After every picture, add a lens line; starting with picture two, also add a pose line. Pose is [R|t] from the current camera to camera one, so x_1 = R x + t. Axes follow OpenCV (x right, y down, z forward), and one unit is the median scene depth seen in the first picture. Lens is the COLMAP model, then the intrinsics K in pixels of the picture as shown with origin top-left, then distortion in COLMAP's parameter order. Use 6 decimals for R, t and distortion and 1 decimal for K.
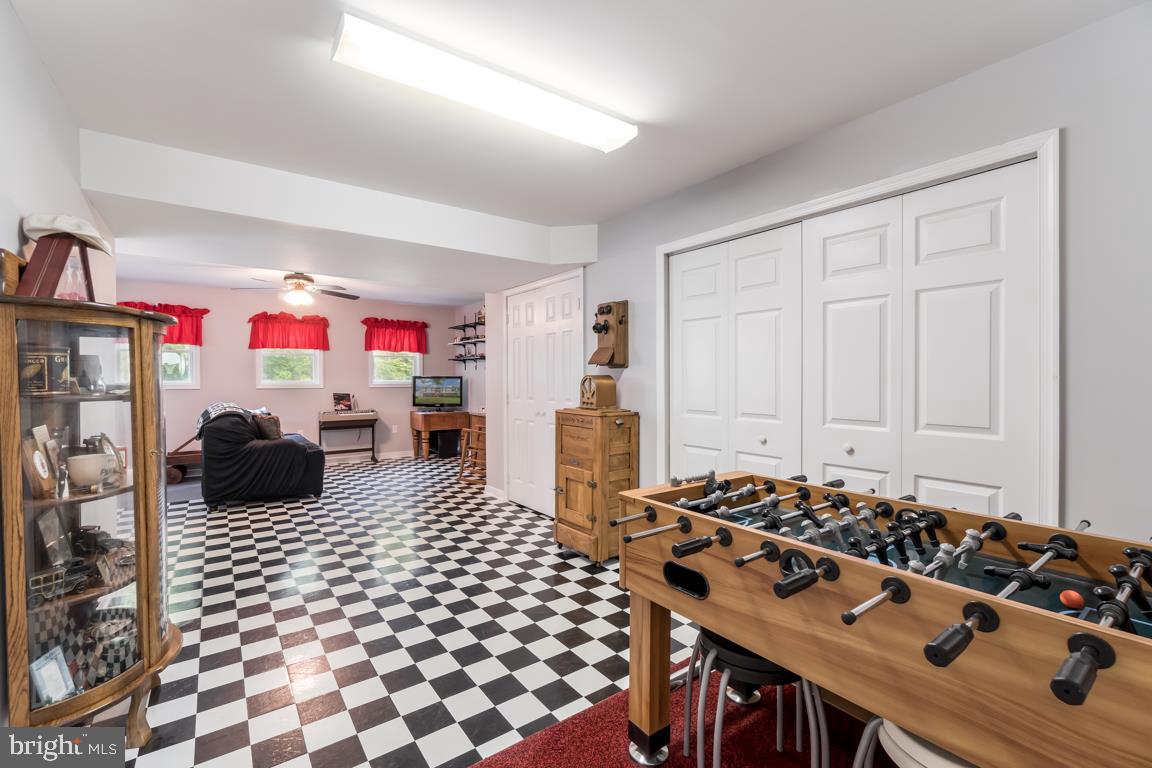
lens RADIAL K [[501.0, 0, 573.3], [0, 501.0, 388.7], [0, 0, 1]] dist [-0.008659, 0.000878]
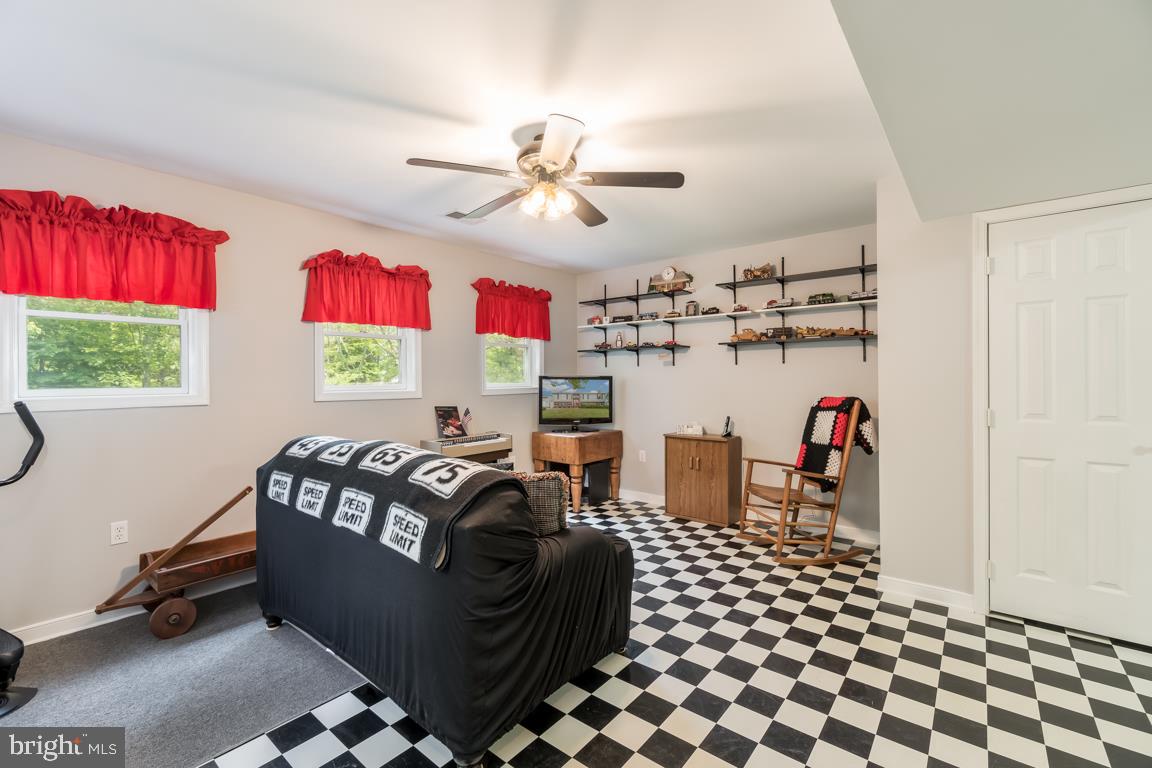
lens RADIAL K [[501.0, 0, 578.0], [0, 501.0, 379.9], [0, 0, 1]] dist [-0.008659, 0.000878]
pose [[0.971800, -0.009044, 0.235631, -0.457957], [0.014579, 0.999657, -0.021758, -0.006285], [-0.235354, 0.024580, 0.971599, 0.412933]]
